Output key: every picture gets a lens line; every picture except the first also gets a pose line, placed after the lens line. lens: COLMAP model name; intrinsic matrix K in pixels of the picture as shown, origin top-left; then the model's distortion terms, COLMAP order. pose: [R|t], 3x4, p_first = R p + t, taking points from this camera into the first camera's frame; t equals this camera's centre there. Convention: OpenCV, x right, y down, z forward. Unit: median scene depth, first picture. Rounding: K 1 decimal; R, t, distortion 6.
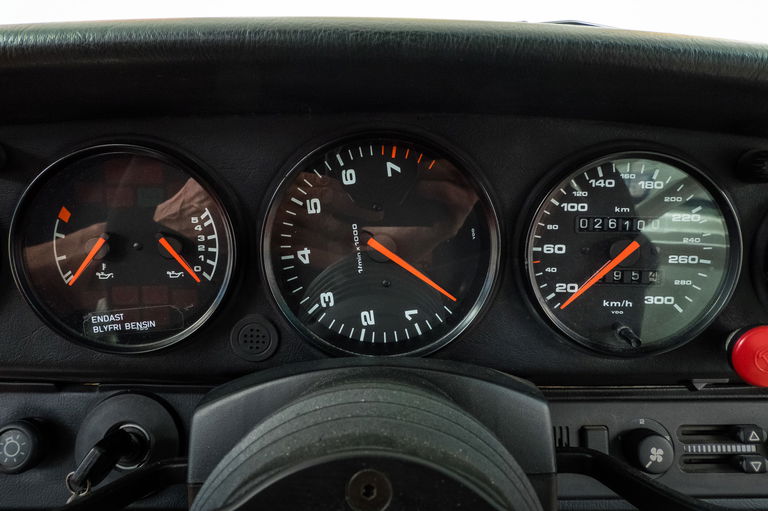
lens RADIAL K [[535.1, 0, 384.0], [0, 535.1, 252.9], [0, 0, 1]] dist [-0.028636, 0.011938]
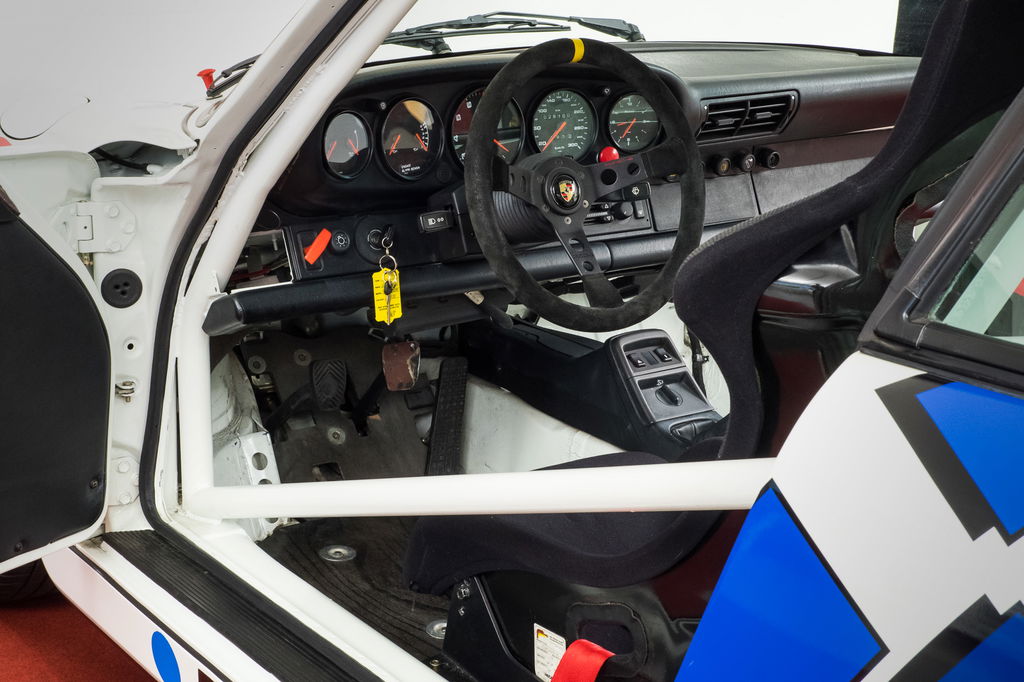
lens RADIAL K [[1754.1, 0, 511.7], [0, 1754.1, 341.7], [0, 0, 1]] dist [0.260859, 0.000000]
pose [[0.803677, -0.142998, 0.577629, -4.790246], [0.123055, 0.989653, 0.073788, 0.366792], [-0.582203, 0.011779, 0.812958, -5.760182]]
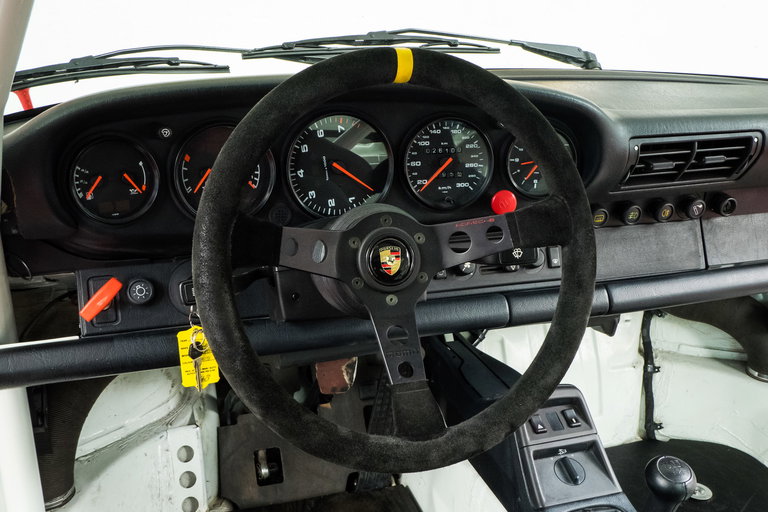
lens RADIAL K [[819.2, 0, 389.8], [0, 819.2, 270.4], [0, 0, 1]] dist [0.037190, 0.000000]
pose [[0.941425, -0.092548, 0.324274, -0.879348], [0.061866, 0.992682, 0.103703, 0.069874], [-0.331499, -0.077567, 0.940262, -2.075711]]
